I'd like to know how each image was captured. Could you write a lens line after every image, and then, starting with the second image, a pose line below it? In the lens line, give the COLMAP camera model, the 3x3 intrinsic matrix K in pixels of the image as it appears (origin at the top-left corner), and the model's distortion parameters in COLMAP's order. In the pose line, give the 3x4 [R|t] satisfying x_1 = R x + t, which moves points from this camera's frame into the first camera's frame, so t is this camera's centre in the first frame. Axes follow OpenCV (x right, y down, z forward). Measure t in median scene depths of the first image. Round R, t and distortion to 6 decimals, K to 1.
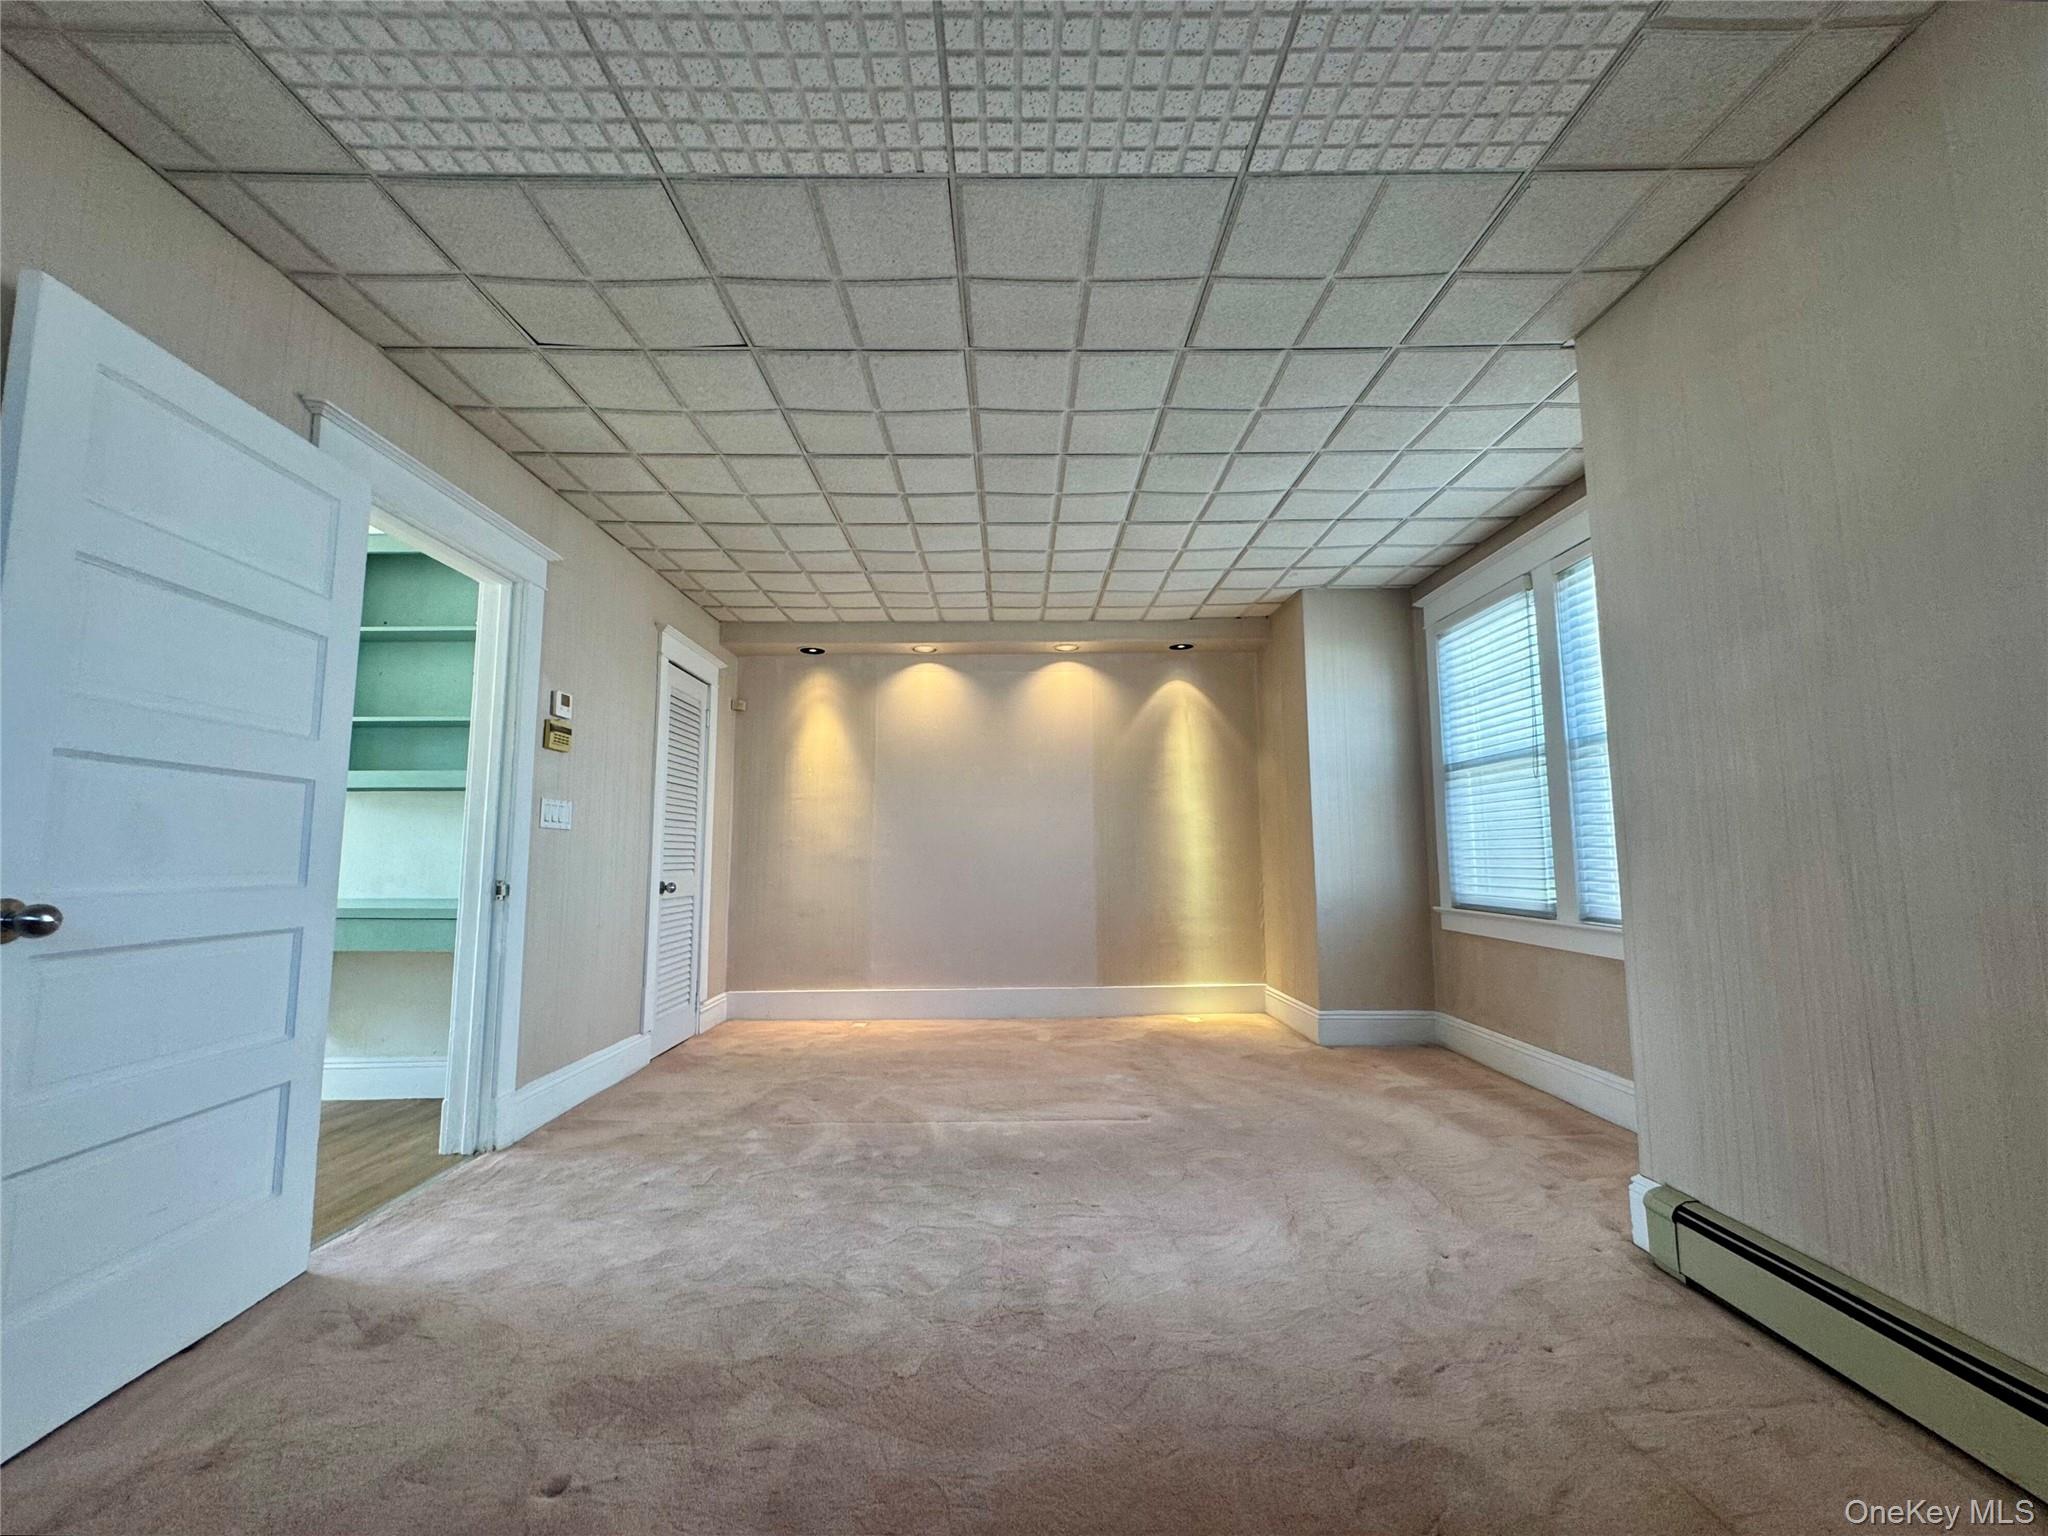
lens RADIAL K [[839.0, 0, 1024.0], [0, 839.0, 768.0], [0, 0, 1]] dist [-0.006042, 0.000583]
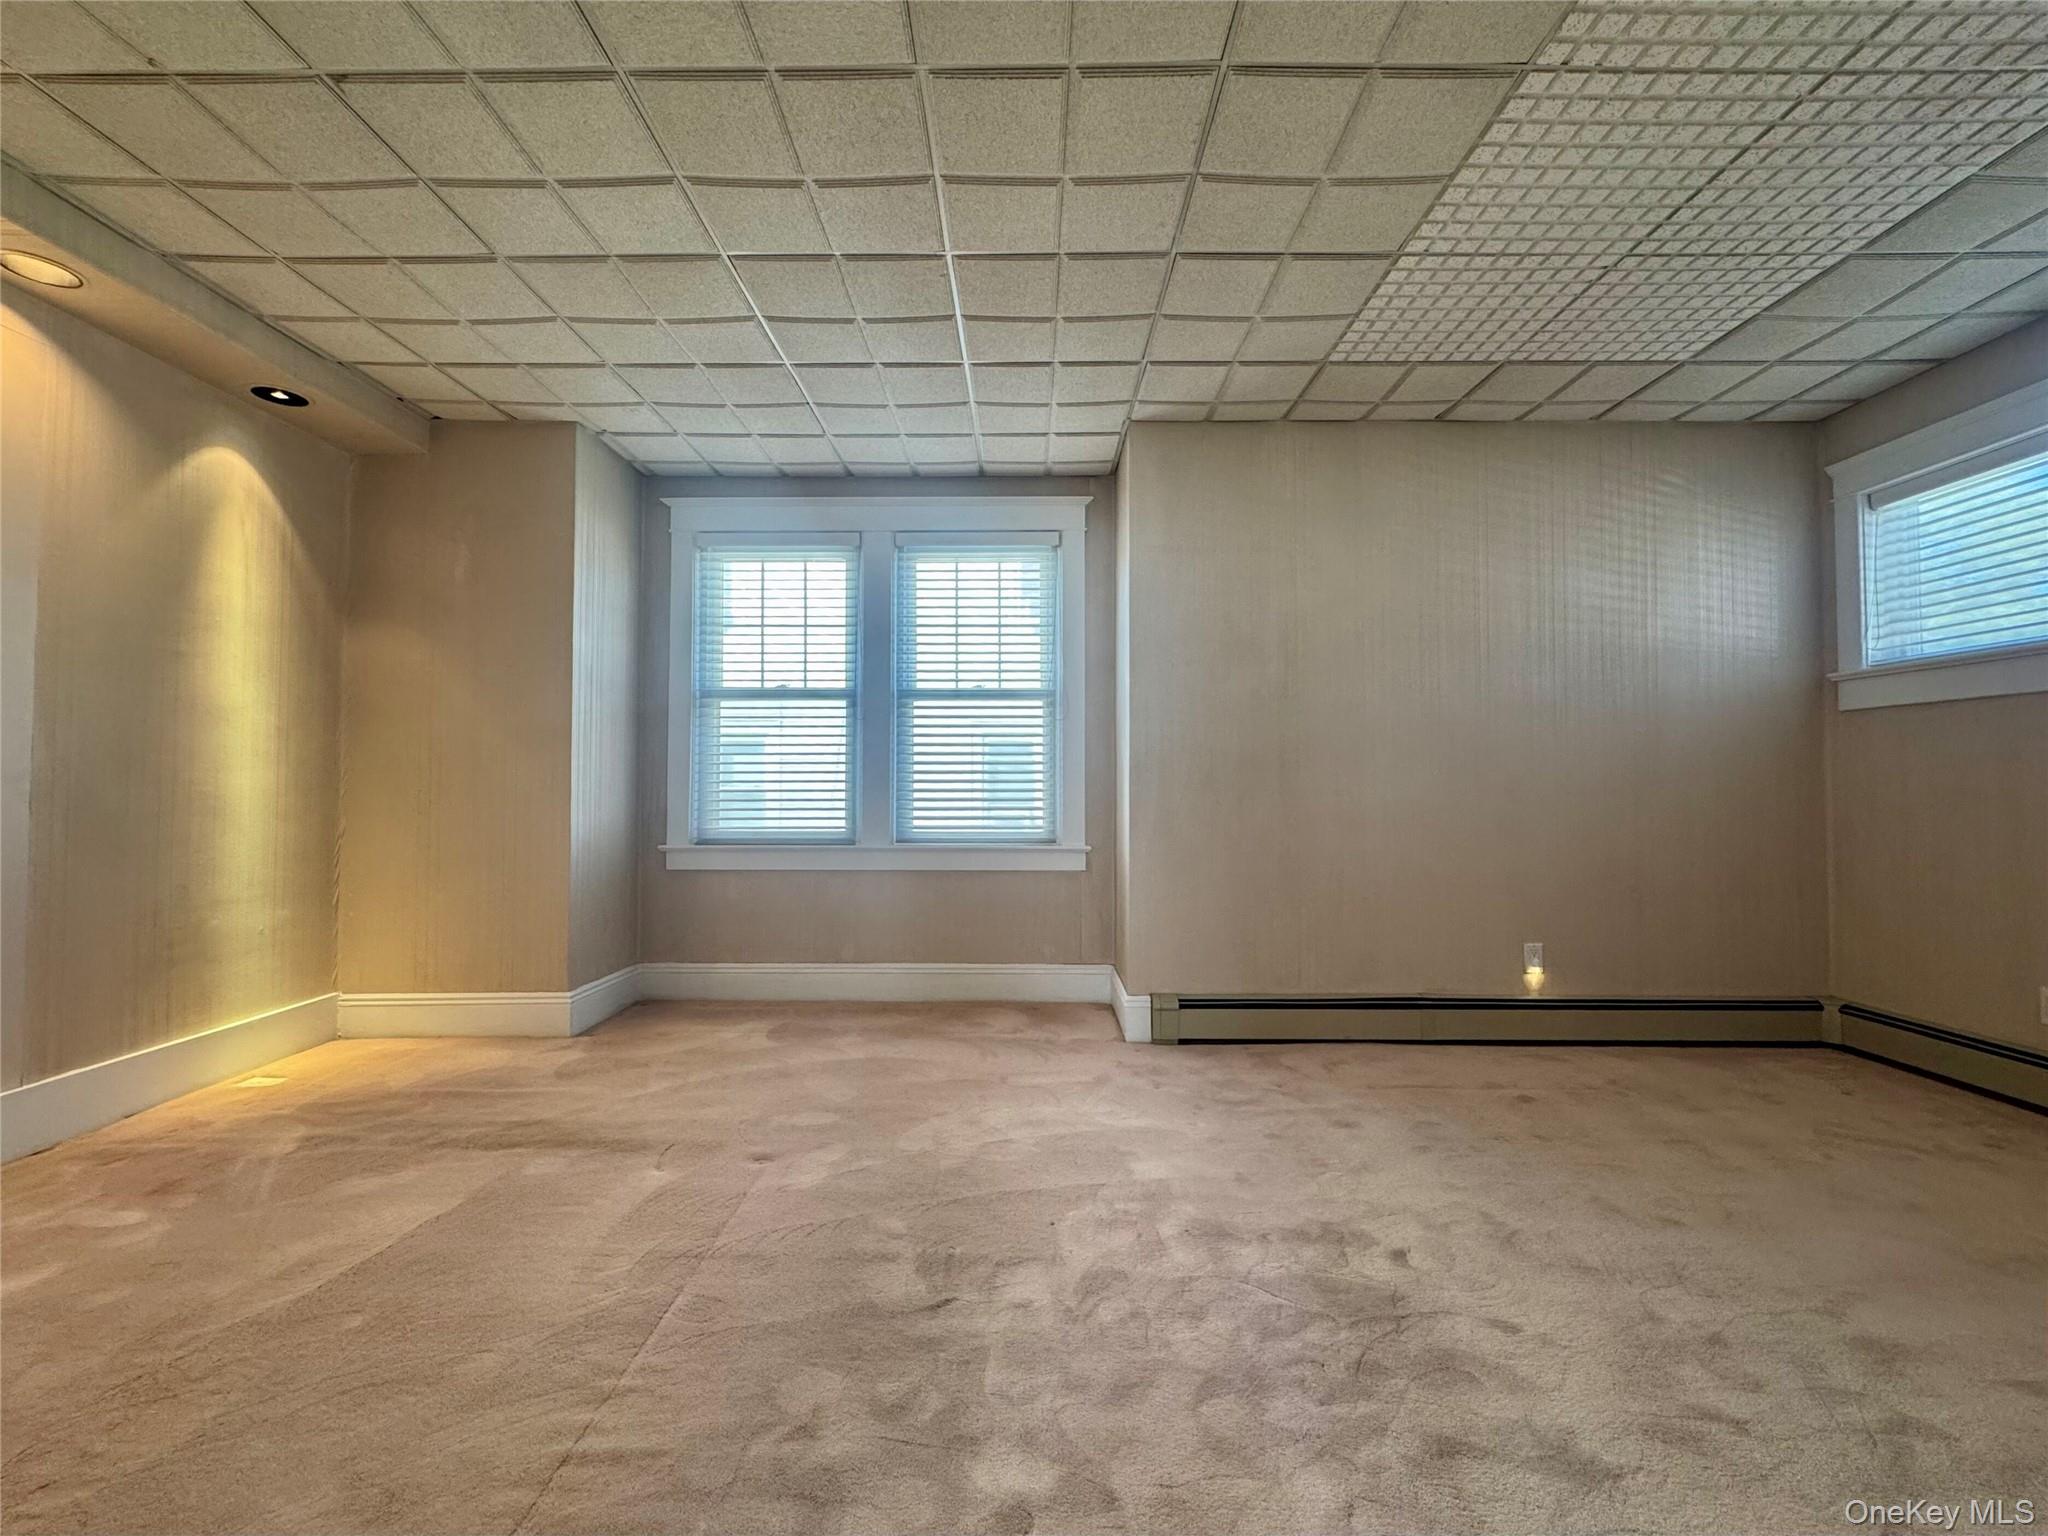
lens RADIAL K [[865.6, 0, 1024.0], [0, 865.6, 768.0], [0, 0, 1]] dist [0.001375, 0.000531]
pose [[0.020557, 0.033027, 0.999243, -0.484246], [-0.104496, 0.994051, -0.030706, 0.080425], [-0.994313, -0.103786, 0.023885, 0.677280]]
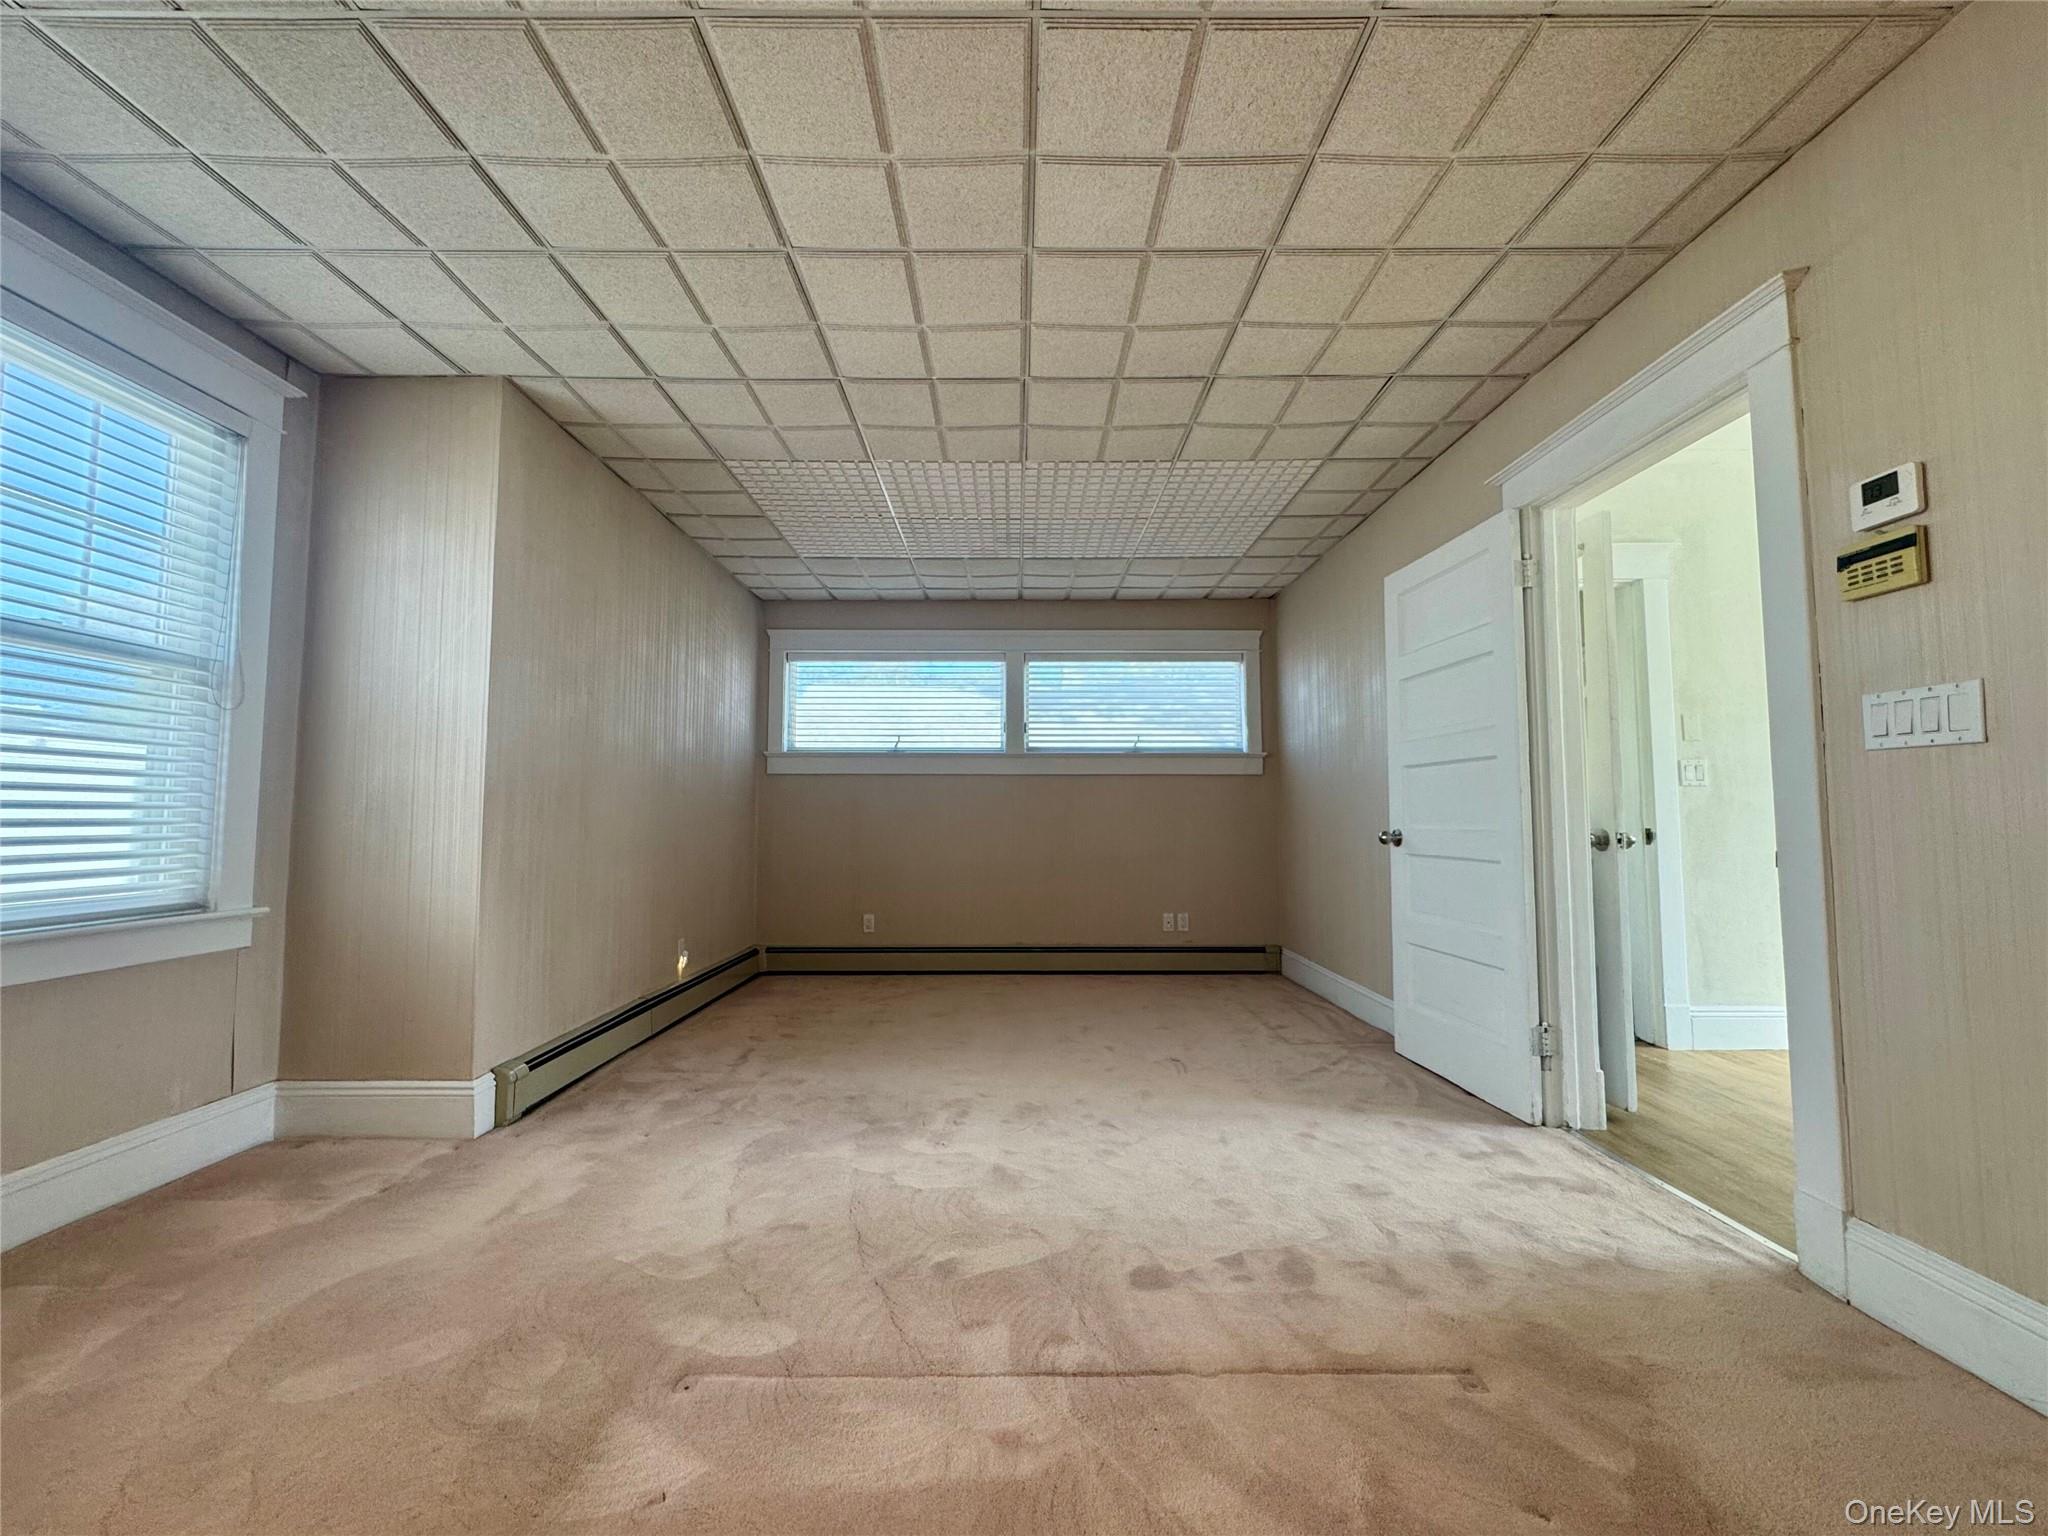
lens RADIAL K [[812.5, 0, 1024.0], [0, 812.5, 768.0], [0, 0, 1]] dist [-0.008689, 0.001704]
pose [[-0.999930, 0.008767, 0.007967, -0.041925], [0.007315, 0.985951, -0.166877, 0.135857], [-0.009318, -0.166807, -0.985946, 1.257286]]
